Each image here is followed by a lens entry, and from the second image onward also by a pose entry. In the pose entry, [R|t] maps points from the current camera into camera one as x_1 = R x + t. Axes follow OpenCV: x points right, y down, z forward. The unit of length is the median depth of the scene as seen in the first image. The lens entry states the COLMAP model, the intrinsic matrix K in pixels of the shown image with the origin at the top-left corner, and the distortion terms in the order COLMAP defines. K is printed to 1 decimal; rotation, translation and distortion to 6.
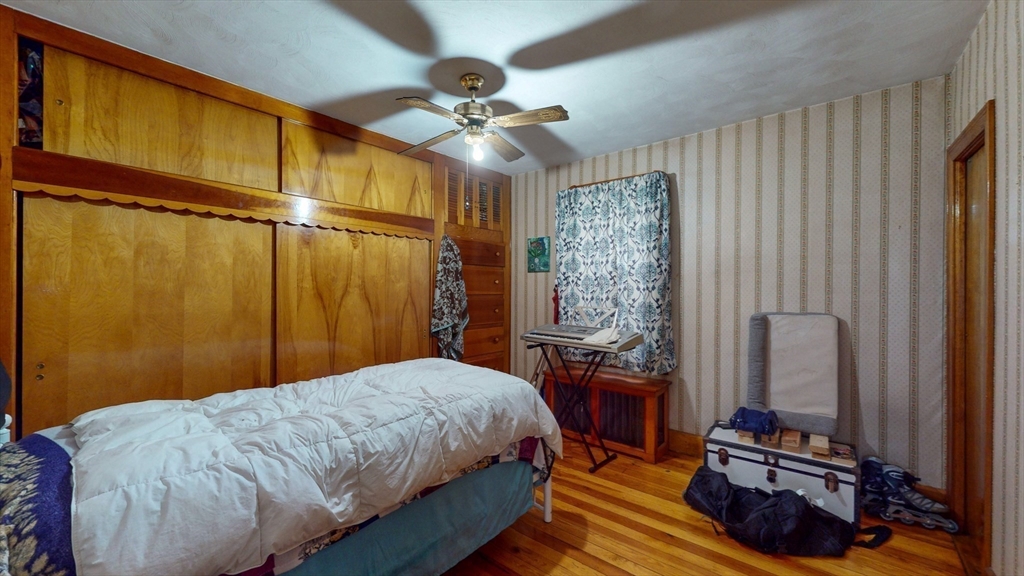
lens RADIAL K [[398.2, 0, 517.5], [0, 398.2, 288.1], [0, 0, 1]] dist [-0.000135, -0.000155]
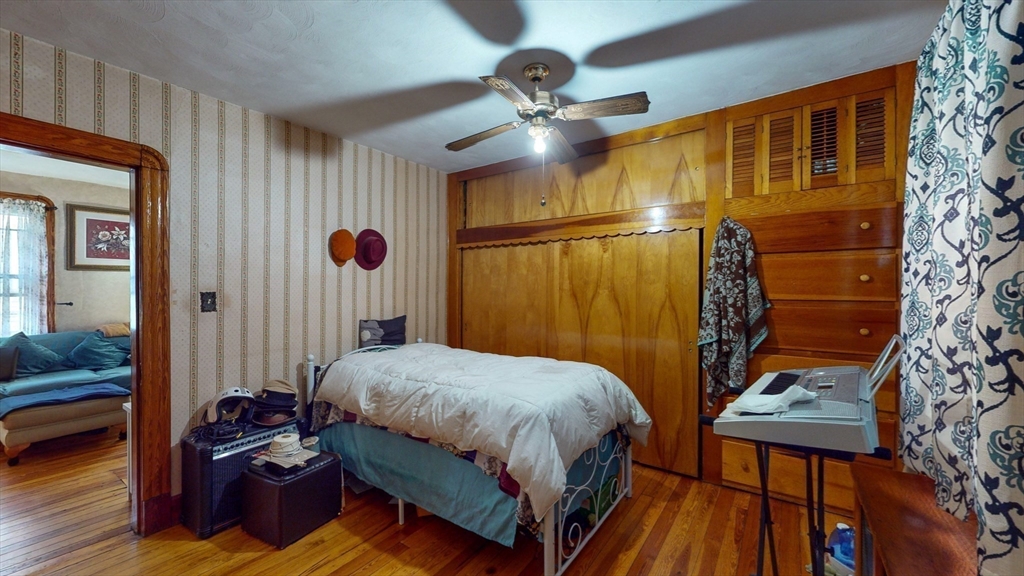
lens RADIAL K [[398.2, 0, 516.7], [0, 398.2, 289.9], [0, 0, 1]] dist [-0.000135, -0.000155]
pose [[0.058696, -0.000054, -0.998276, 0.641712], [0.000688, 1.000000, -0.000013, 0.000341], [0.998276, -0.000686, 0.058696, 0.699775]]
